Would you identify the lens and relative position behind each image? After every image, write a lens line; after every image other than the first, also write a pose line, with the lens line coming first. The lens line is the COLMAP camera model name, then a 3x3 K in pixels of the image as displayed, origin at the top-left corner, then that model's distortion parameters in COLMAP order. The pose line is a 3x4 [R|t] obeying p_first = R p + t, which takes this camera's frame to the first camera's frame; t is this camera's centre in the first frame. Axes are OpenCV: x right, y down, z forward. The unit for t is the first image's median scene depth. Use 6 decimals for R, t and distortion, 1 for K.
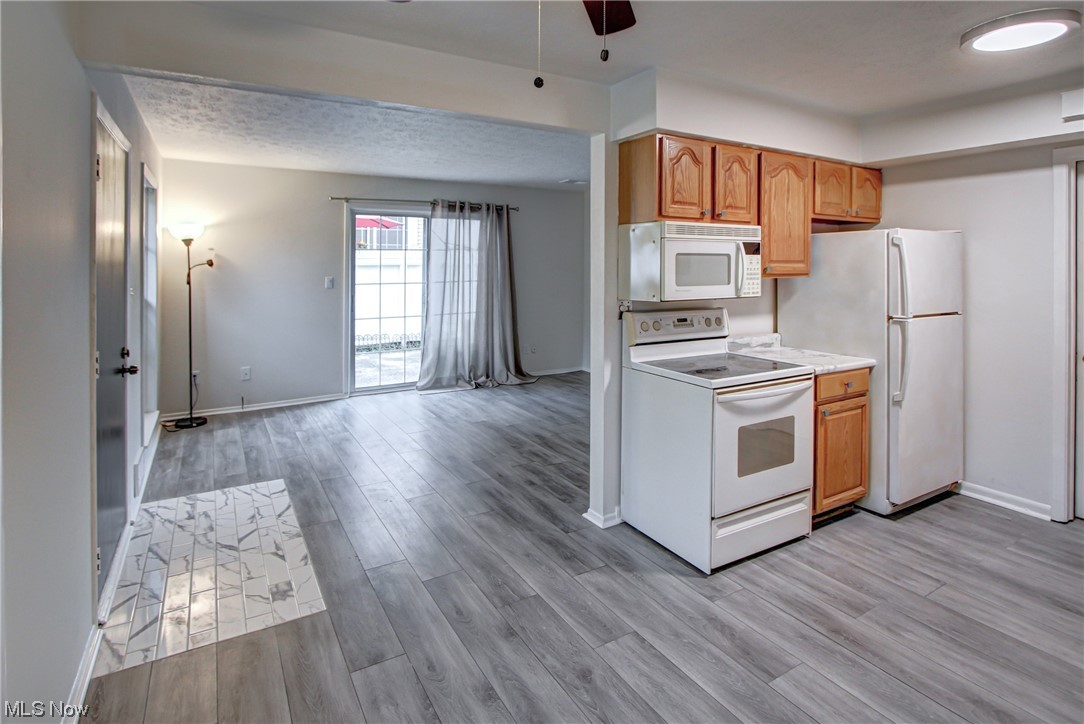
lens RADIAL K [[523.8, 0, 553.7], [0, 523.8, 271.8], [0, 0, 1]] dist [-0.008025, 0.000526]
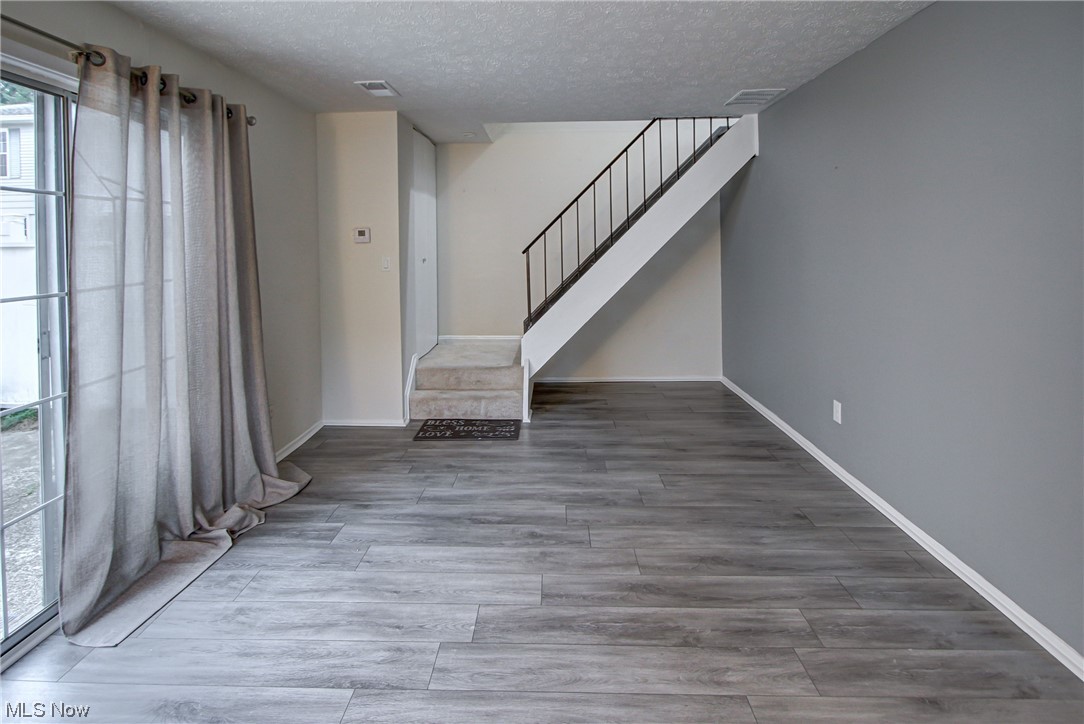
lens RADIAL K [[537.1, 0, 543.5], [0, 537.1, 251.2], [0, 0, 1]] dist [-0.013629, 0.000537]
pose [[0.580864, -0.020311, 0.813747, -0.698745], [0.024977, 0.999663, 0.007122, -0.000814], [-0.813617, 0.016188, 0.581176, 1.160281]]
